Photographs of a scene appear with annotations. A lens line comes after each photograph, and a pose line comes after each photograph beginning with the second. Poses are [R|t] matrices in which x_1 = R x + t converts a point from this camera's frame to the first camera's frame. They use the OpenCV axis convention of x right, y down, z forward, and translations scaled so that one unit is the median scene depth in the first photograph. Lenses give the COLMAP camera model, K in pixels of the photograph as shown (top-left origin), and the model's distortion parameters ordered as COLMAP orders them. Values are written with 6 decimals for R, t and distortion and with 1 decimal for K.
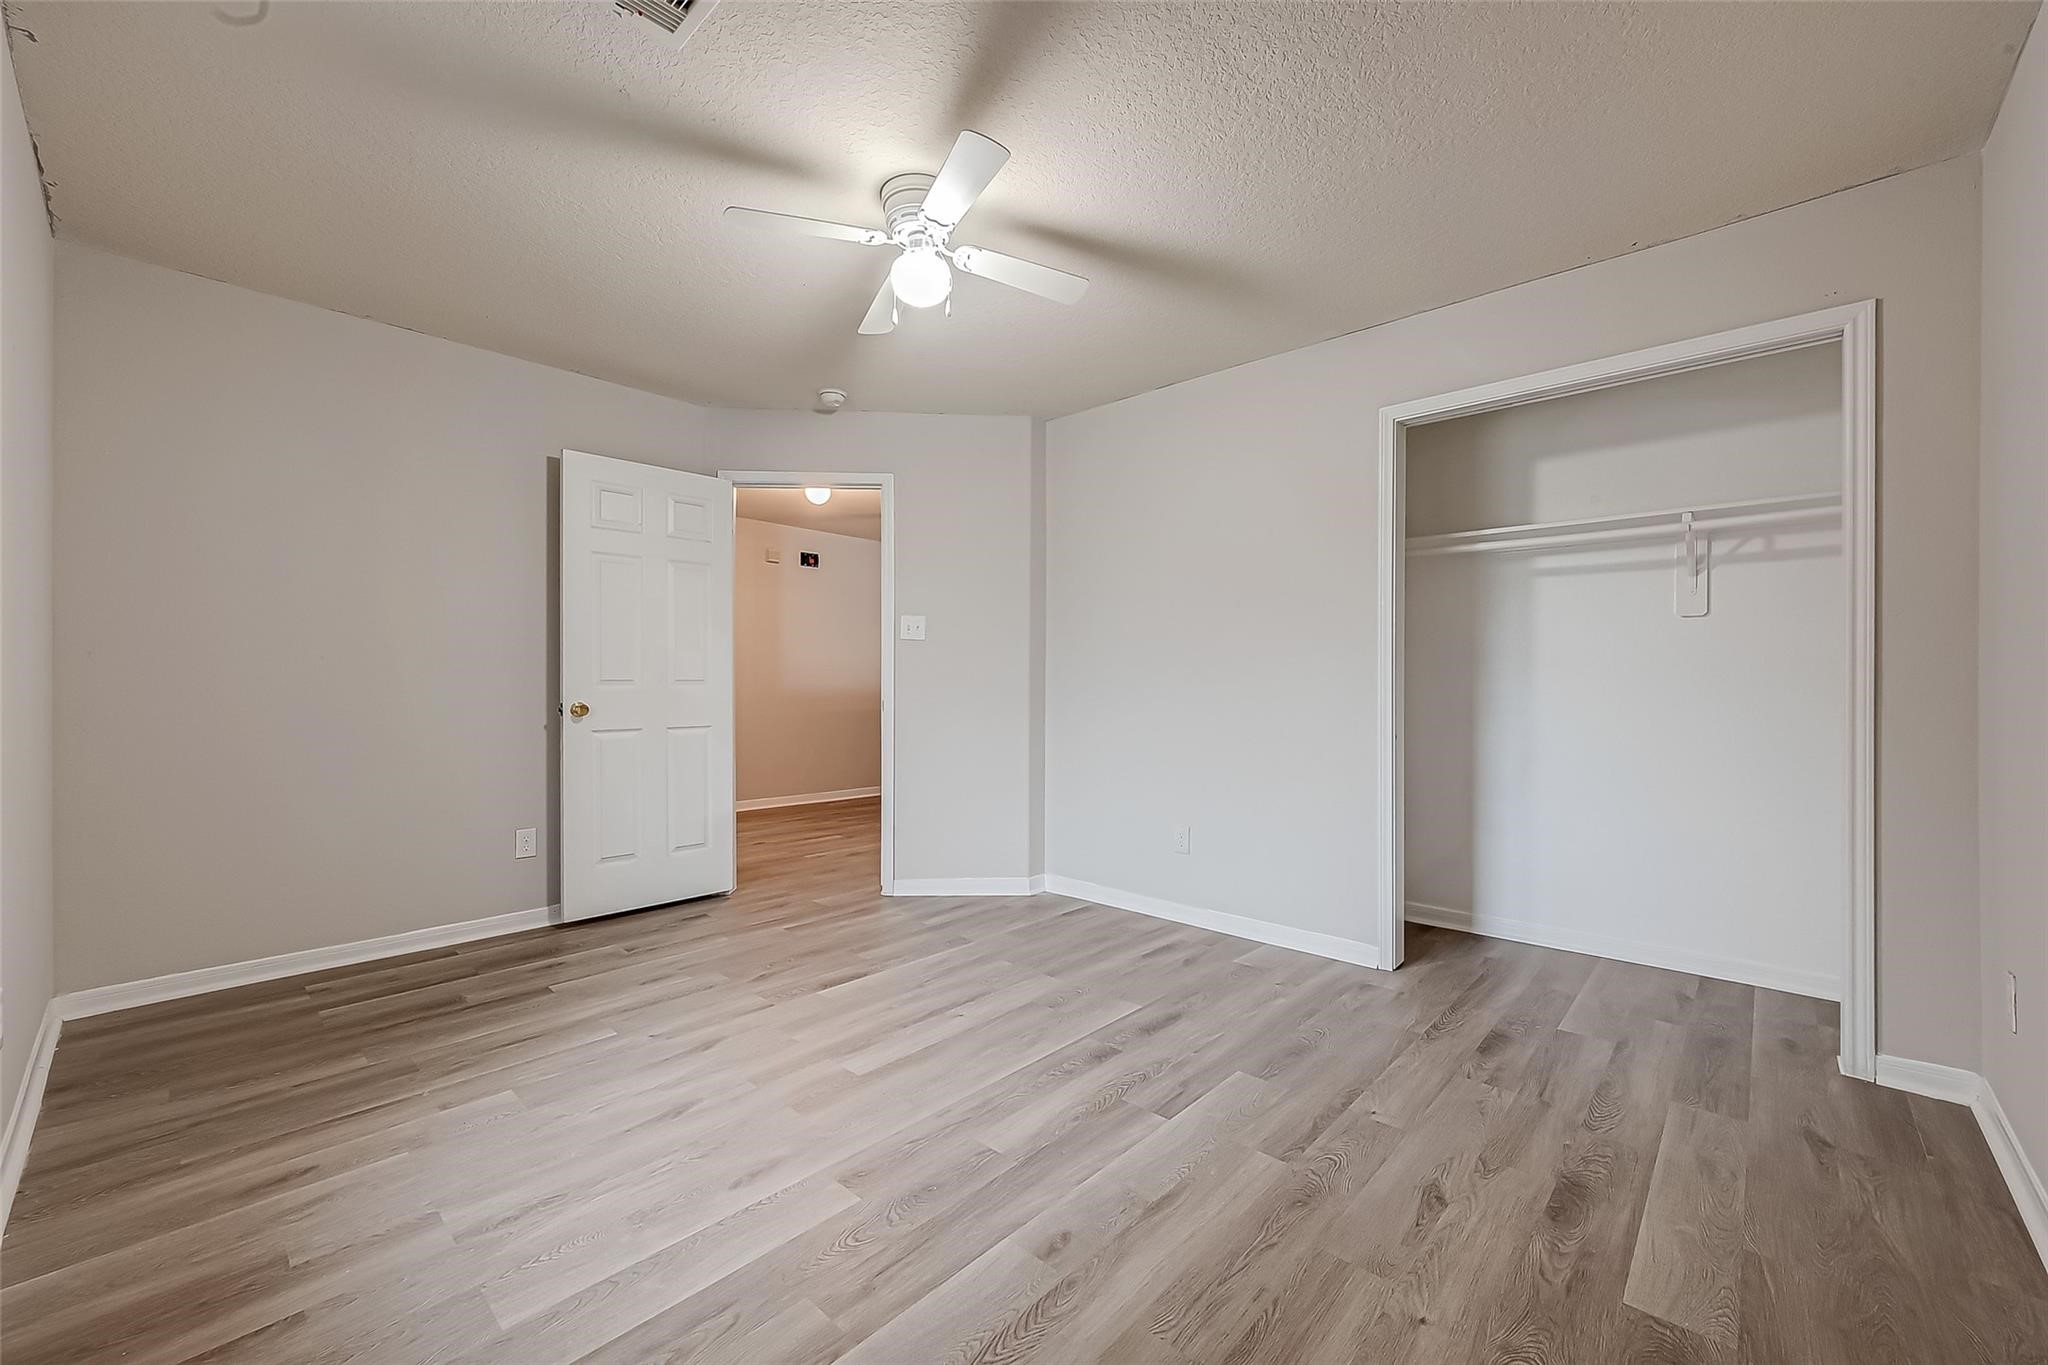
lens RADIAL K [[807.0, 0, 1035.6], [0, 807.0, 682.1], [0, 0, 1]] dist [-0.001816, -0.000520]
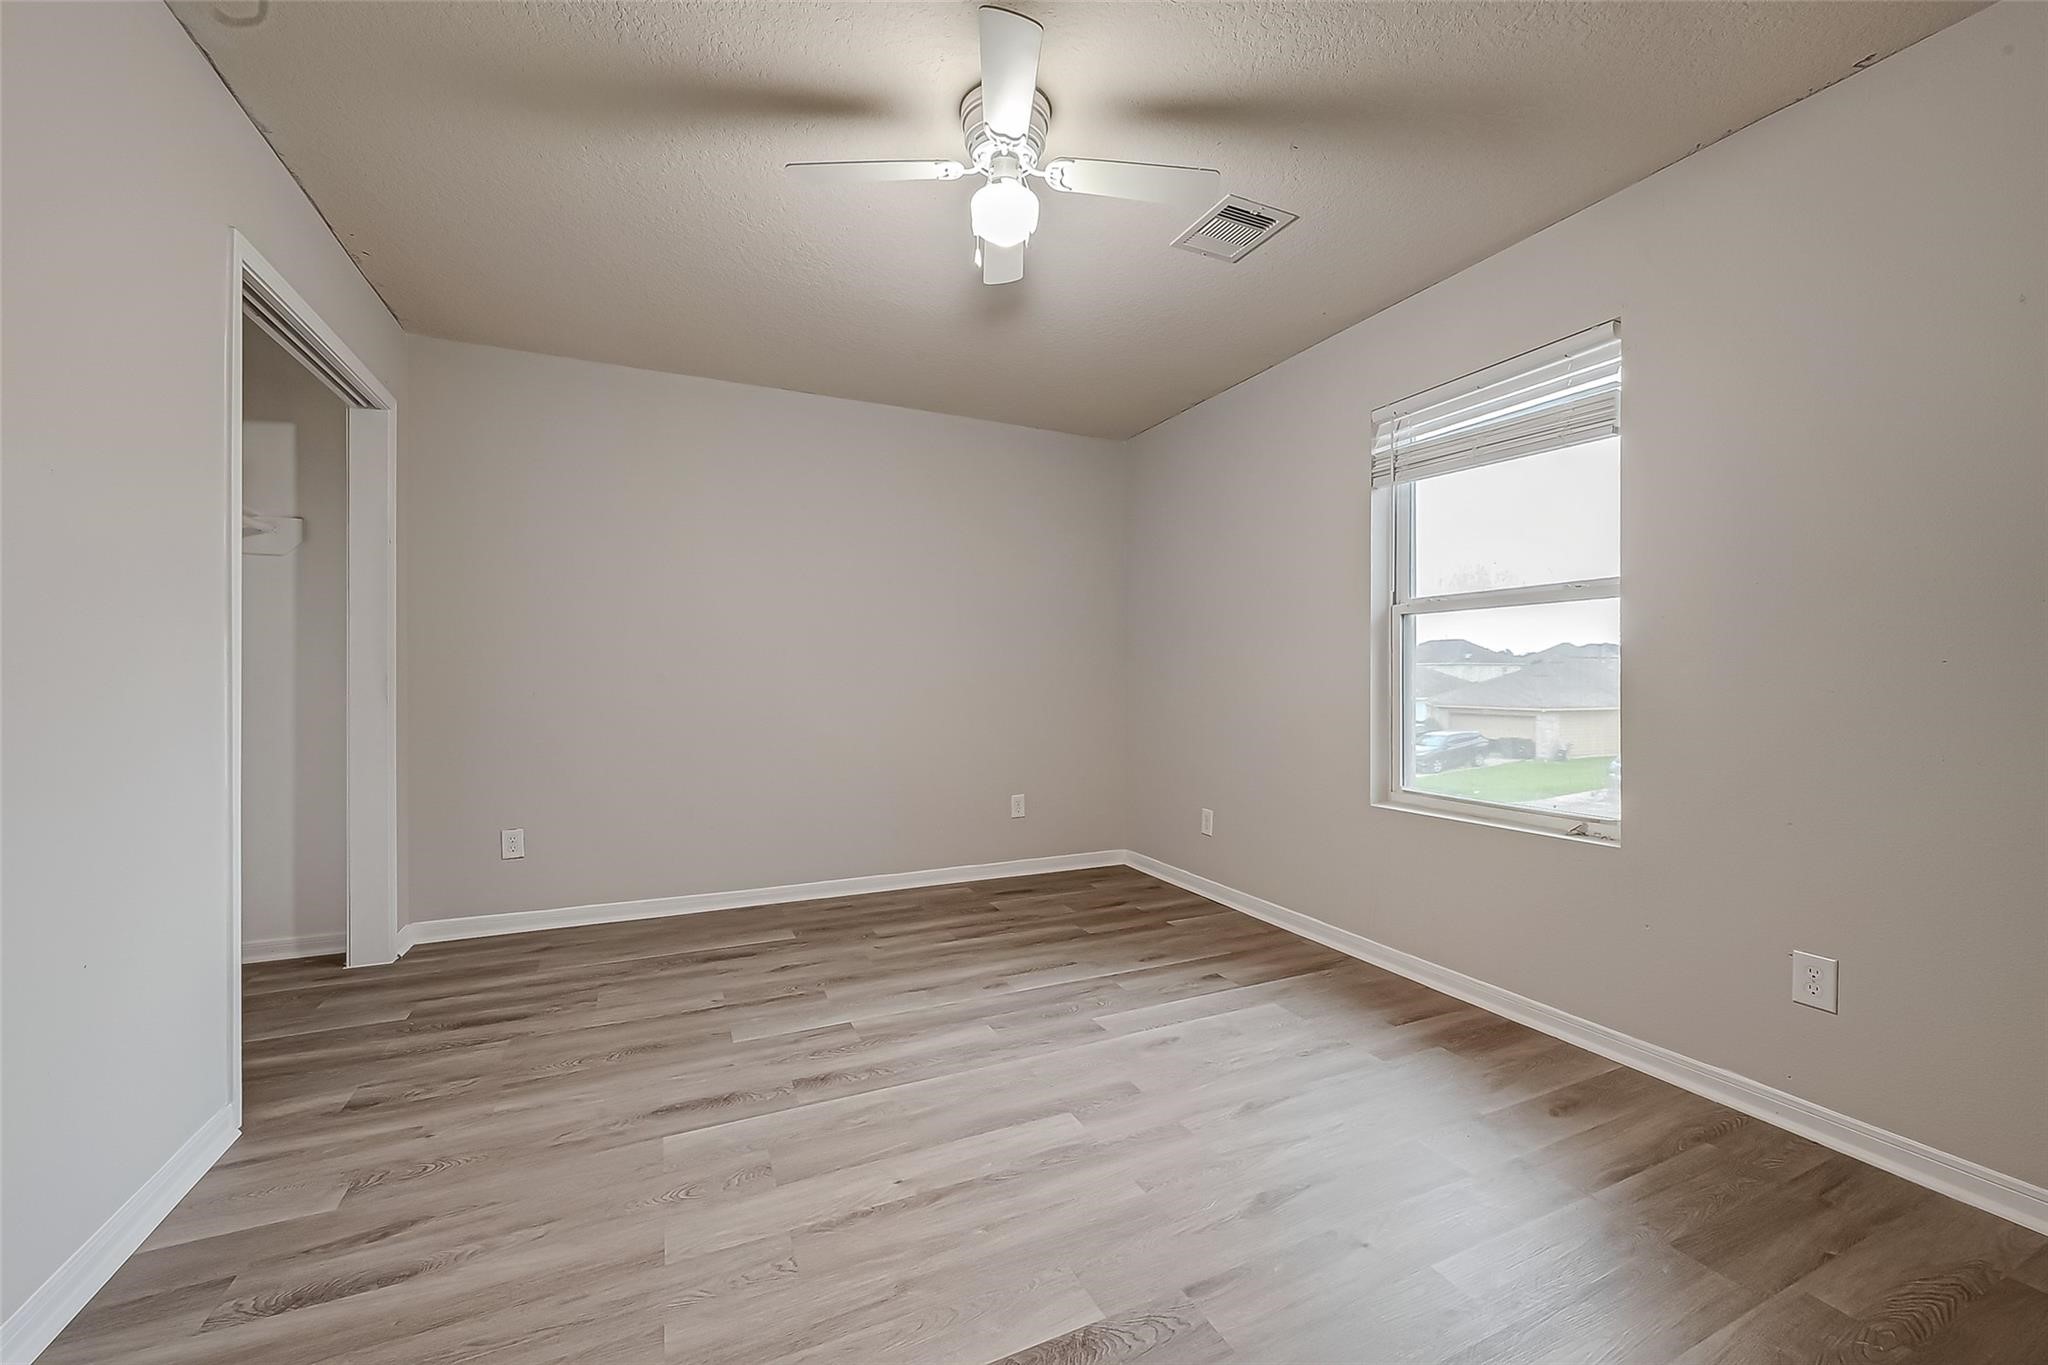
lens RADIAL K [[807.0, 0, 1035.6], [0, 807.0, 682.1], [0, 0, 1]] dist [-0.001816, -0.000520]
pose [[-0.925041, -0.005552, 0.379828, -0.571394], [-0.005151, 0.999985, 0.002073, 0.002988], [-0.379833, -0.000039, -0.925055, 2.019009]]
